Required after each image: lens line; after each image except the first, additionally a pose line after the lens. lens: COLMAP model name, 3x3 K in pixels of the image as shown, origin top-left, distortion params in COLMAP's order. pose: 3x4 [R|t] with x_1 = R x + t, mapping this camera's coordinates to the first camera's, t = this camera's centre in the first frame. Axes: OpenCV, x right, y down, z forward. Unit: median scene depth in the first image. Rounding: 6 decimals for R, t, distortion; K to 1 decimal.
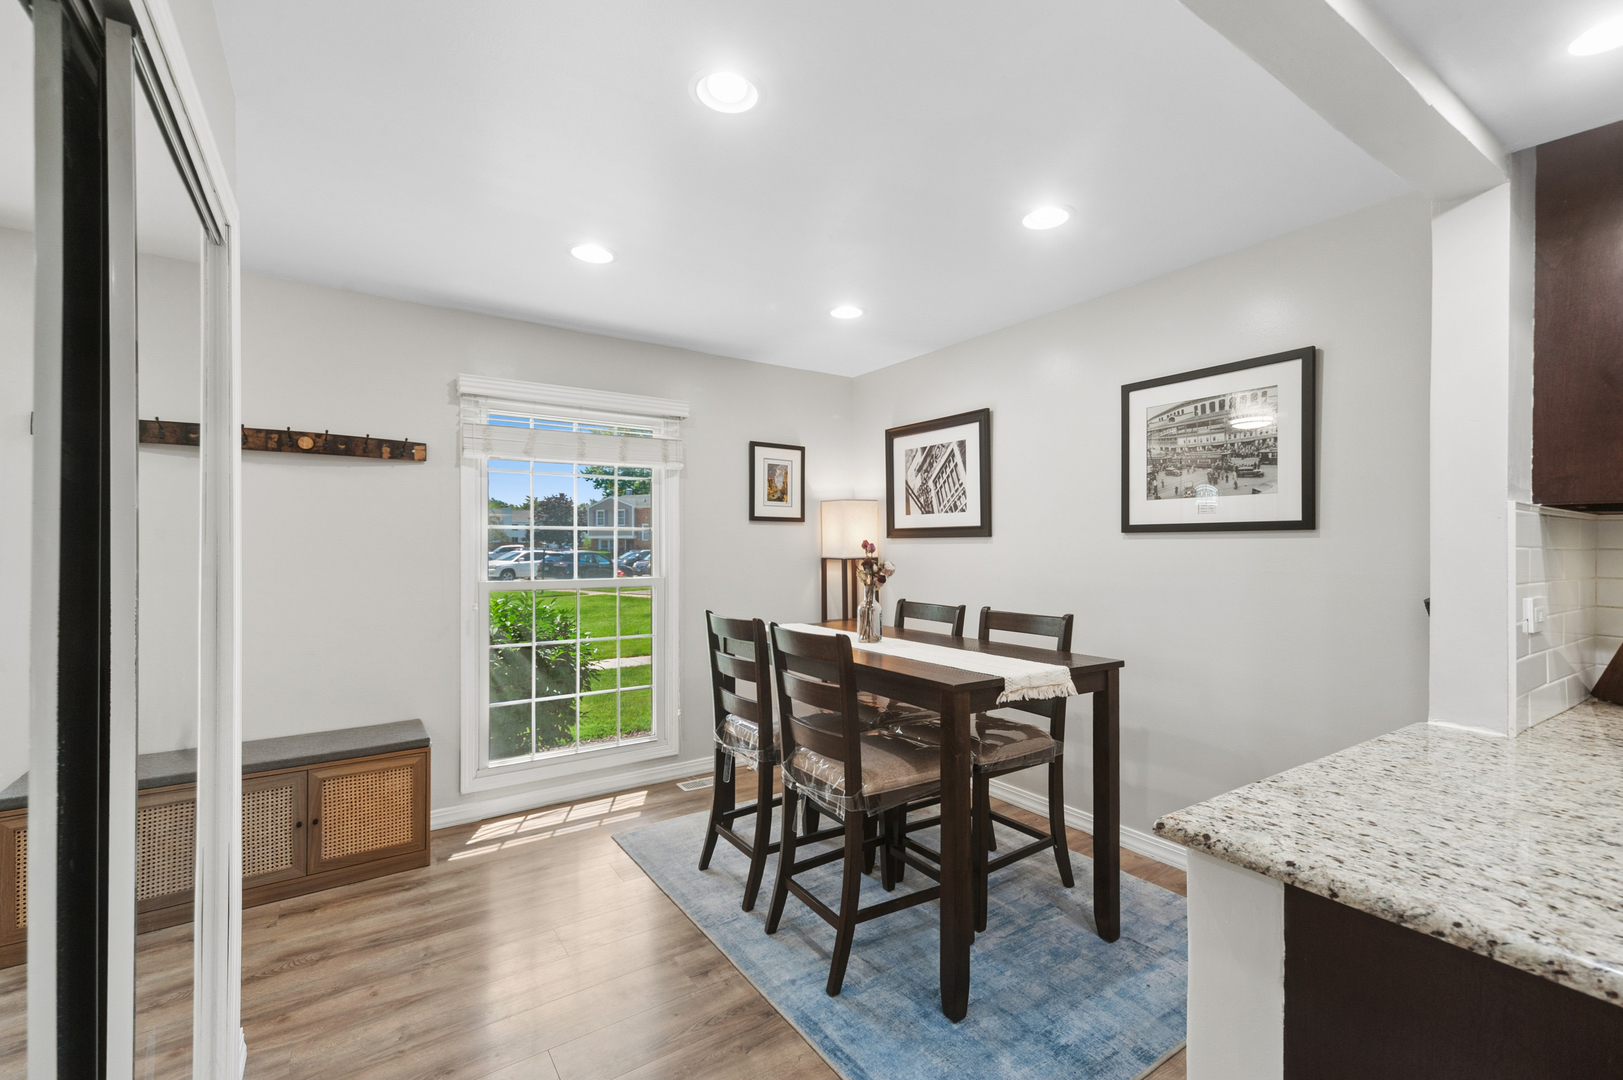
lens RADIAL K [[699.8, 0, 810.7], [0, 699.8, 544.6], [0, 0, 1]] dist [0.005217, 0.000437]
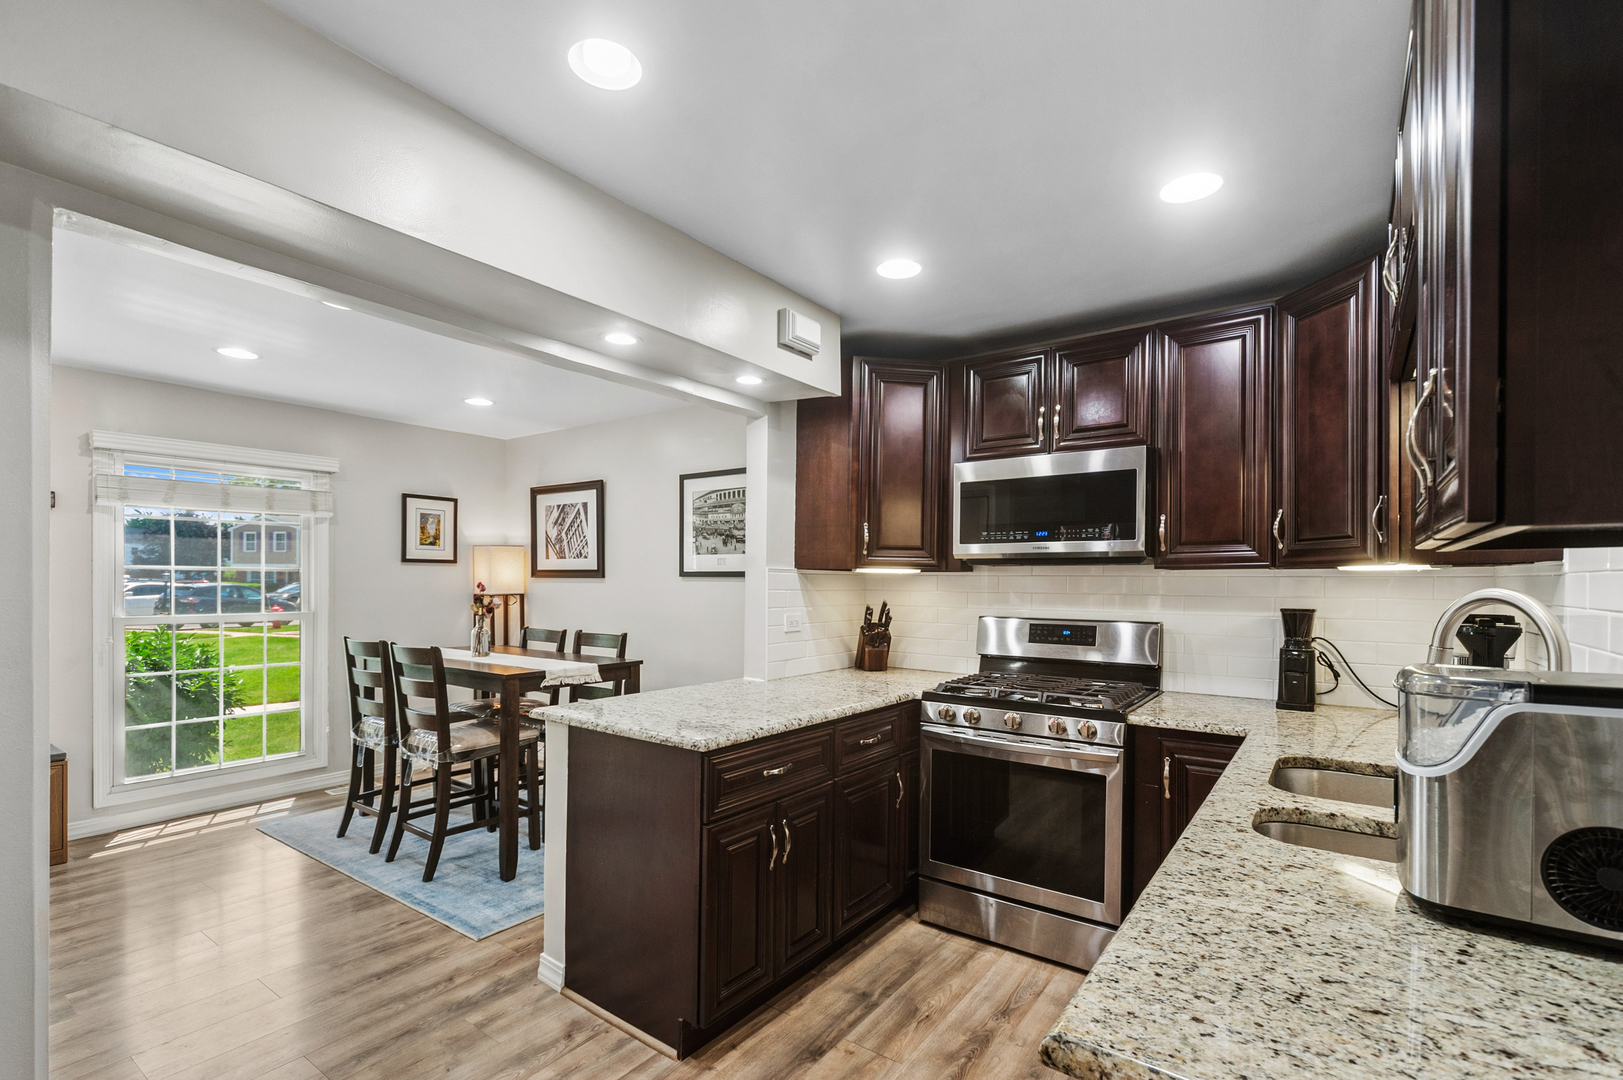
lens RADIAL K [[745.2, 0, 813.7], [0, 745.2, 582.5], [0, 0, 1]] dist [-0.002654, 0.000147]
pose [[0.937044, 0.002661, 0.349202, 0.154616], [-0.005347, 0.999963, 0.006727, -0.015988], [-0.349171, -0.008171, 0.937023, -0.493656]]
